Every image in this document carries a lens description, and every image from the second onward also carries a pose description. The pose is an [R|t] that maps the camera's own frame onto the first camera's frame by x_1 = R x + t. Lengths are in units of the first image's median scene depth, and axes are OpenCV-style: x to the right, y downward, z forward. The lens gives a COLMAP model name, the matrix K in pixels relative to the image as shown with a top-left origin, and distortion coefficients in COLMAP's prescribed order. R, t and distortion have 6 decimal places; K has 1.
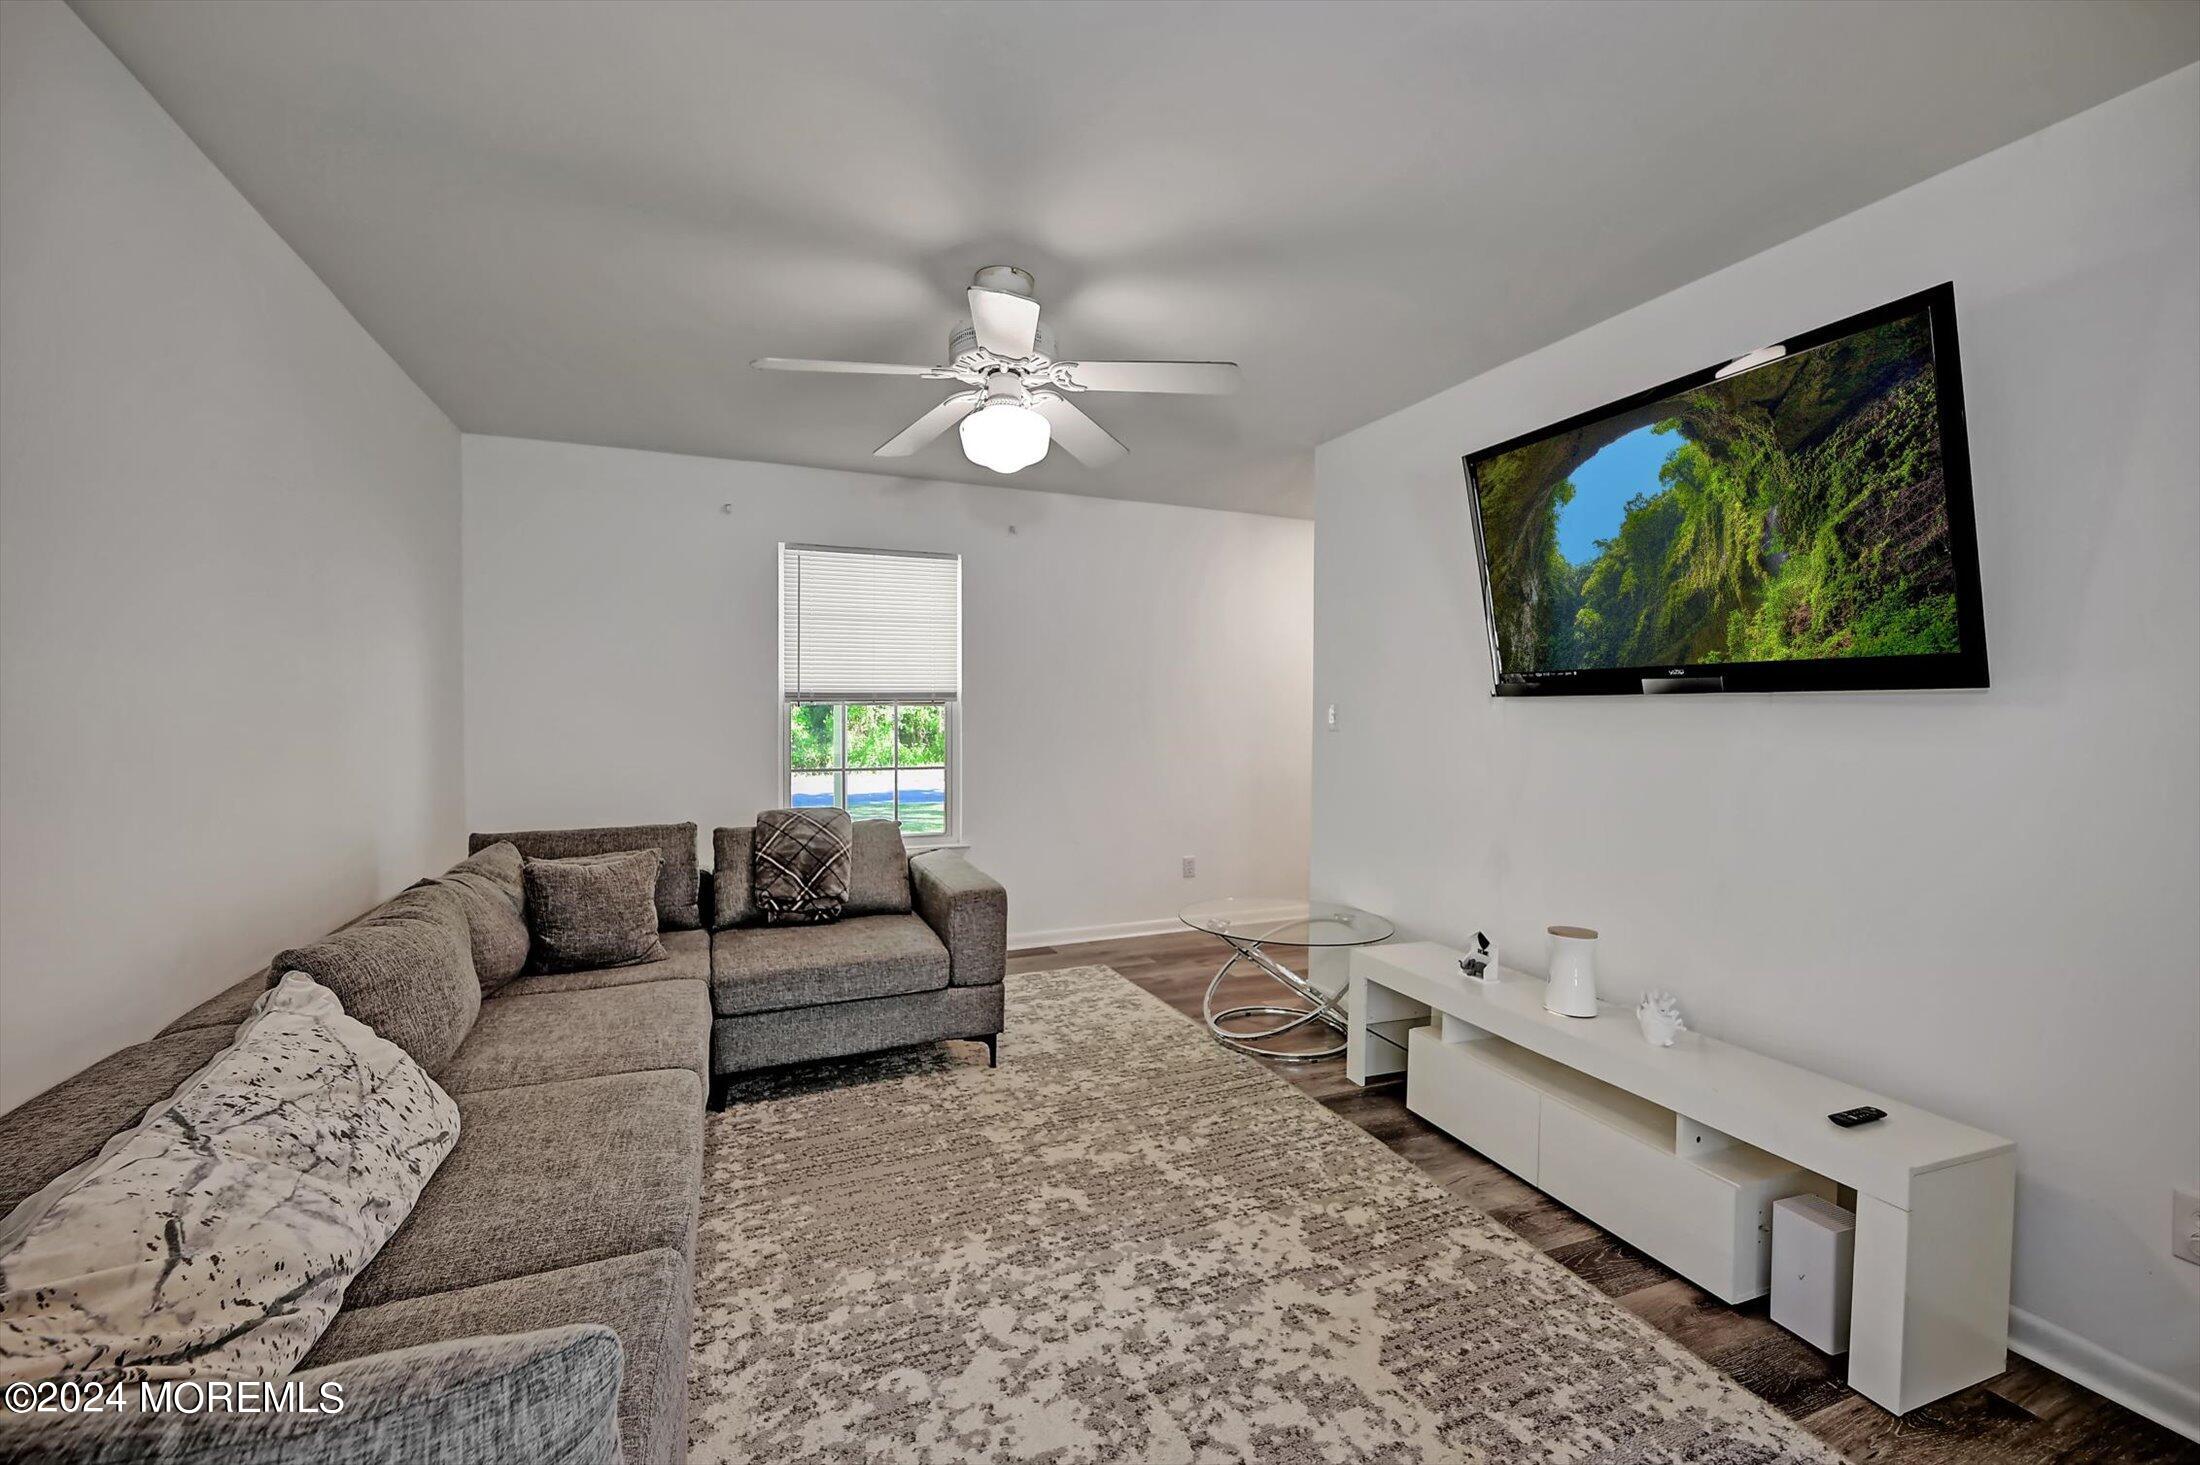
lens RADIAL K [[906.5, 0, 1091.7], [0, 906.5, 695.9], [0, 0, 1]] dist [-0.000807, 0.000014]
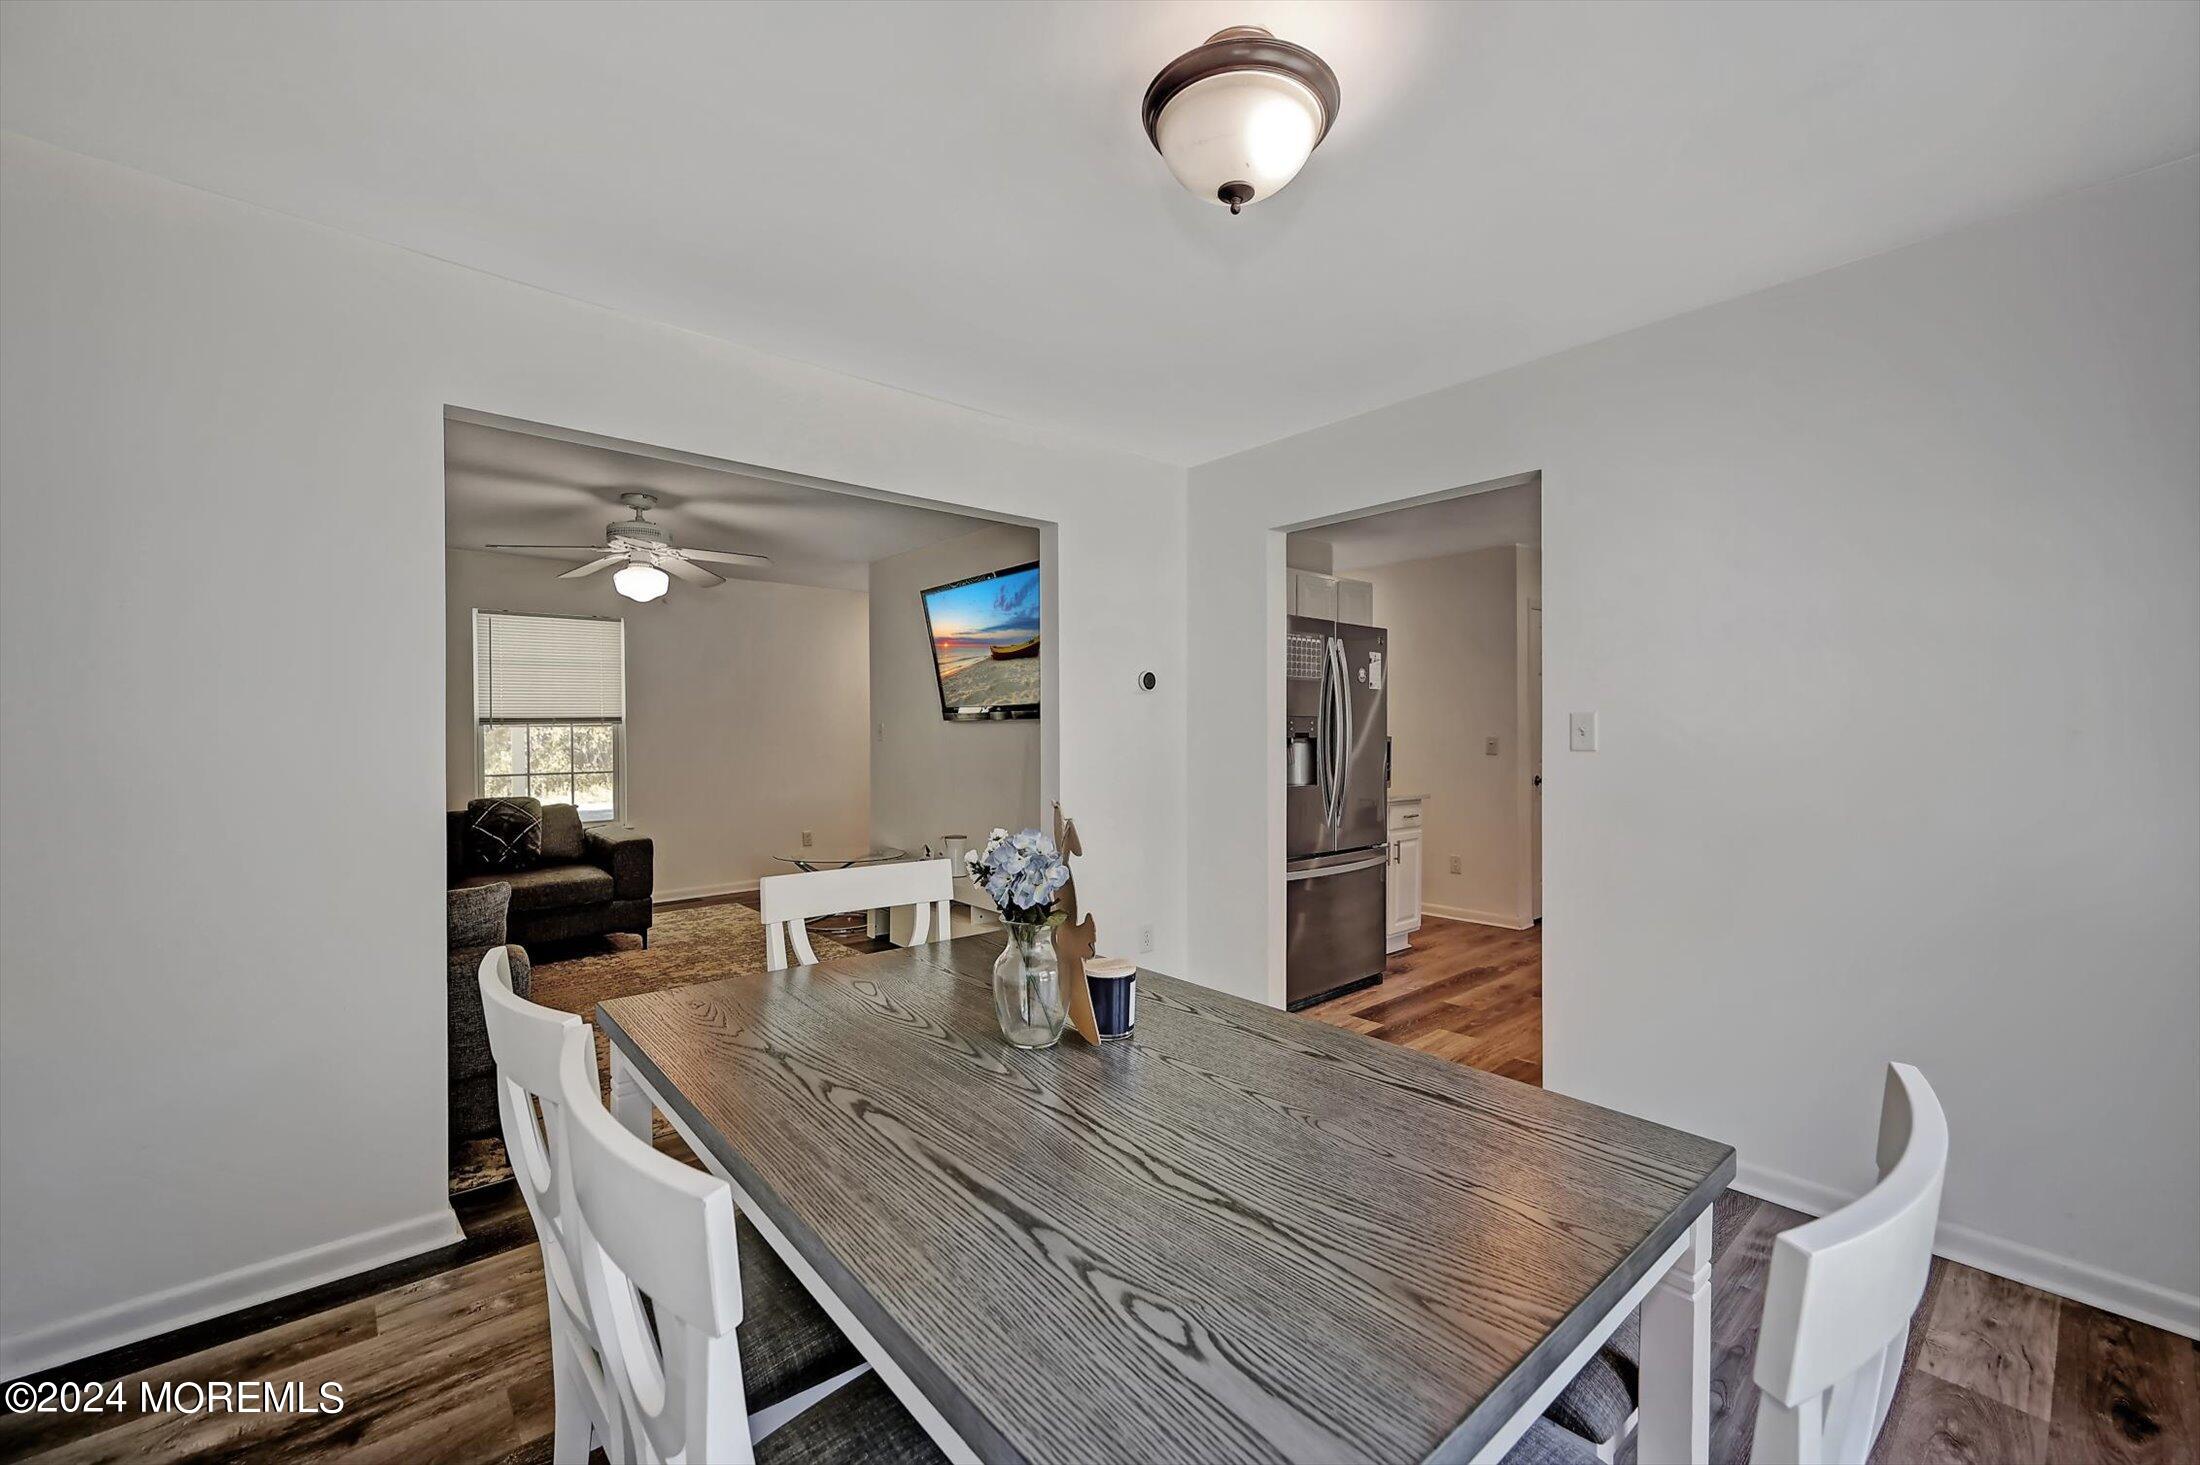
lens RADIAL K [[888.7, 0, 1104.1], [0, 888.7, 722.7], [0, 0, 1]] dist [-0.001557, -0.000279]
pose [[0.944088, -0.007636, 0.329605, 0.178146], [0.003765, 0.999916, 0.012382, -0.017238], [-0.329672, -0.010449, 0.944038, -0.936859]]
